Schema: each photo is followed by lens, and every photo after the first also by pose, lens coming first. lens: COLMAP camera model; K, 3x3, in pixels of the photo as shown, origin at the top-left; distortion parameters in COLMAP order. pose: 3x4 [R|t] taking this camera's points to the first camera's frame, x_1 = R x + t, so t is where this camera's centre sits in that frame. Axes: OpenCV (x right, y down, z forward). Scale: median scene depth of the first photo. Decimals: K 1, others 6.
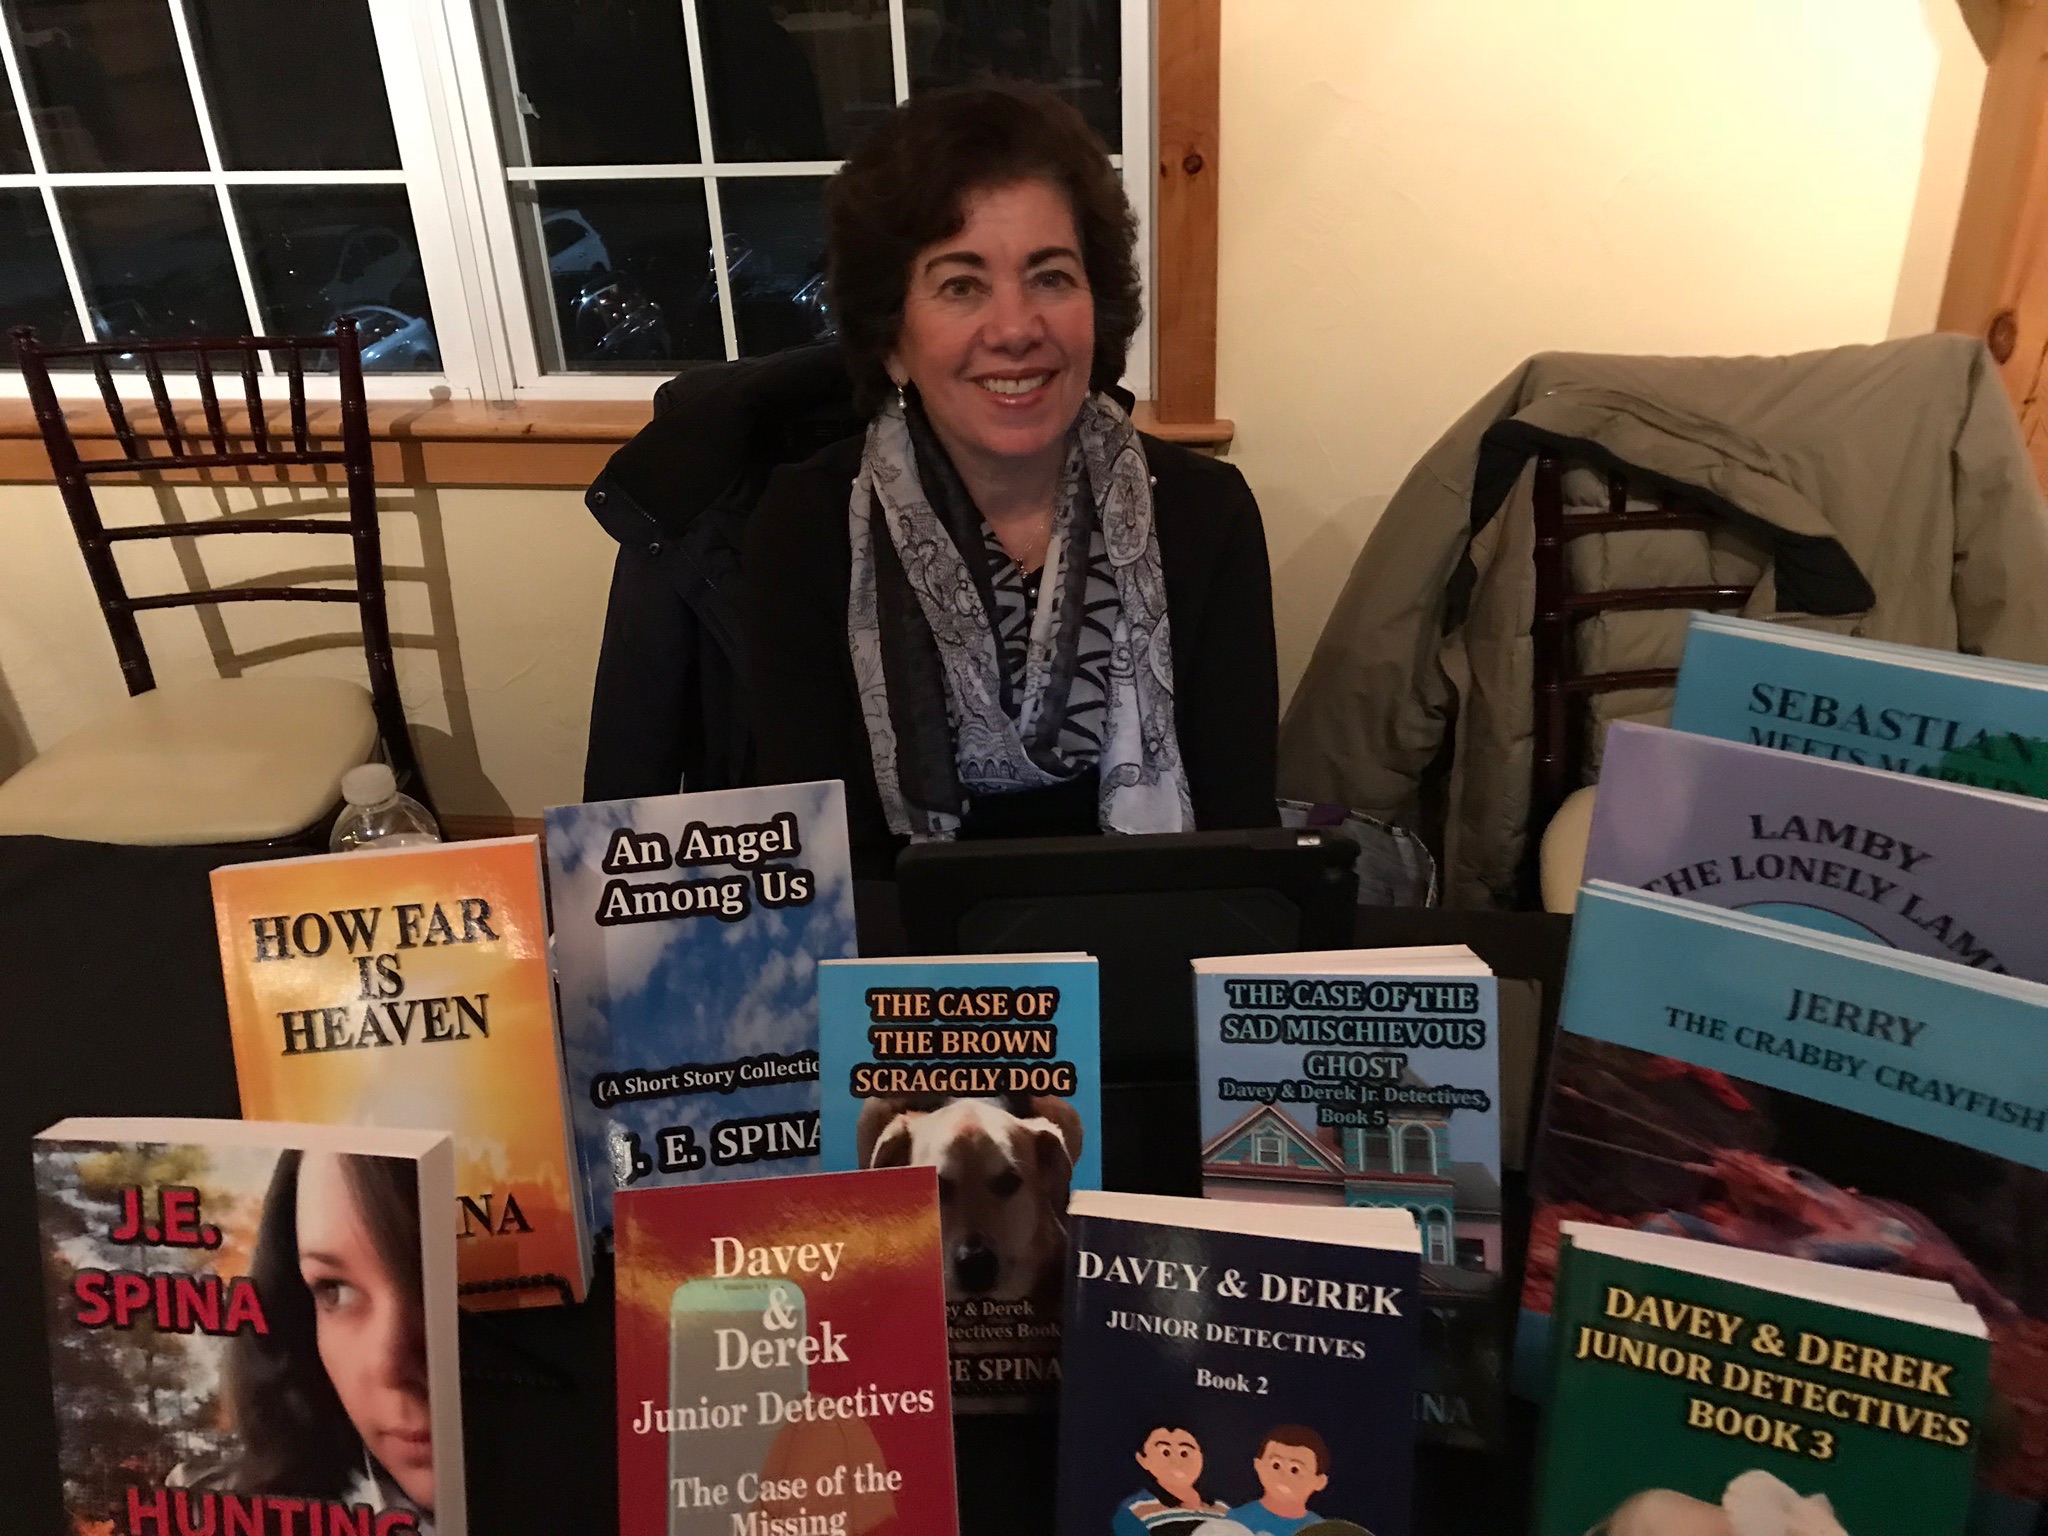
lens RADIAL K [[1664.4, 0, 1025.5], [0, 1664.4, 750.4], [0, 0, 1]] dist [0.028471, -0.030544]
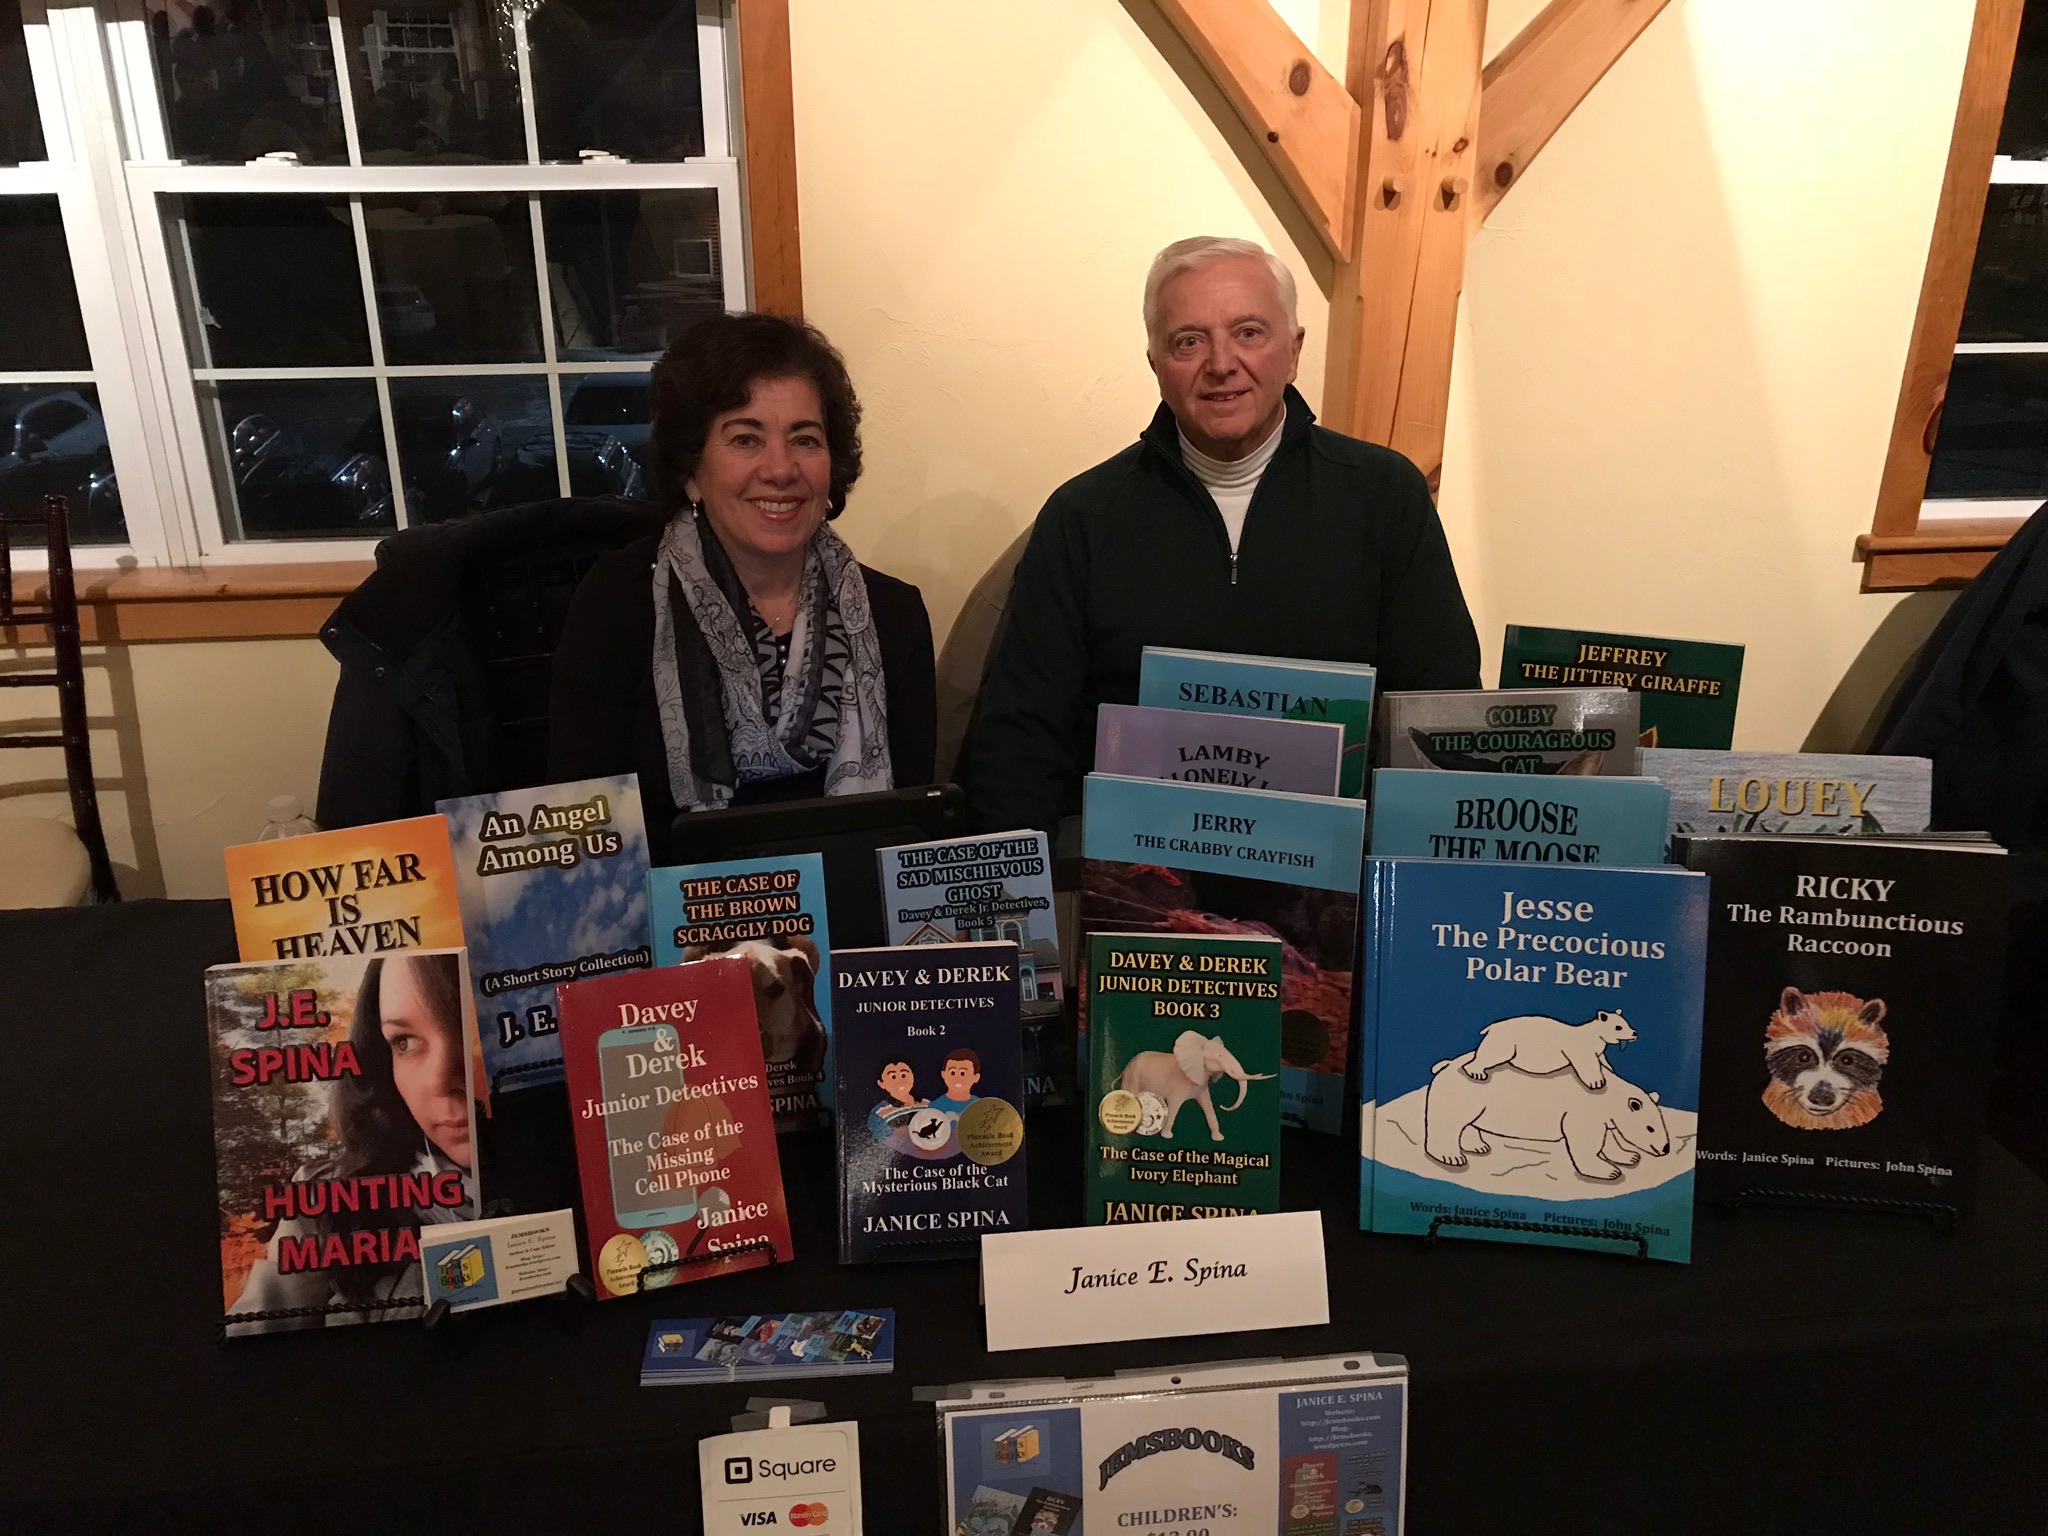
lens RADIAL K [[1664.4, 0, 1019.8], [0, 1664.4, 768.1], [0, 0, 1]] dist [0.028471, -0.030544]
pose [[0.965288, -0.062276, 0.253656, -0.189939], [0.084597, 0.993353, -0.078055, 0.198007], [-0.247109, 0.096804, 0.964140, -0.704320]]
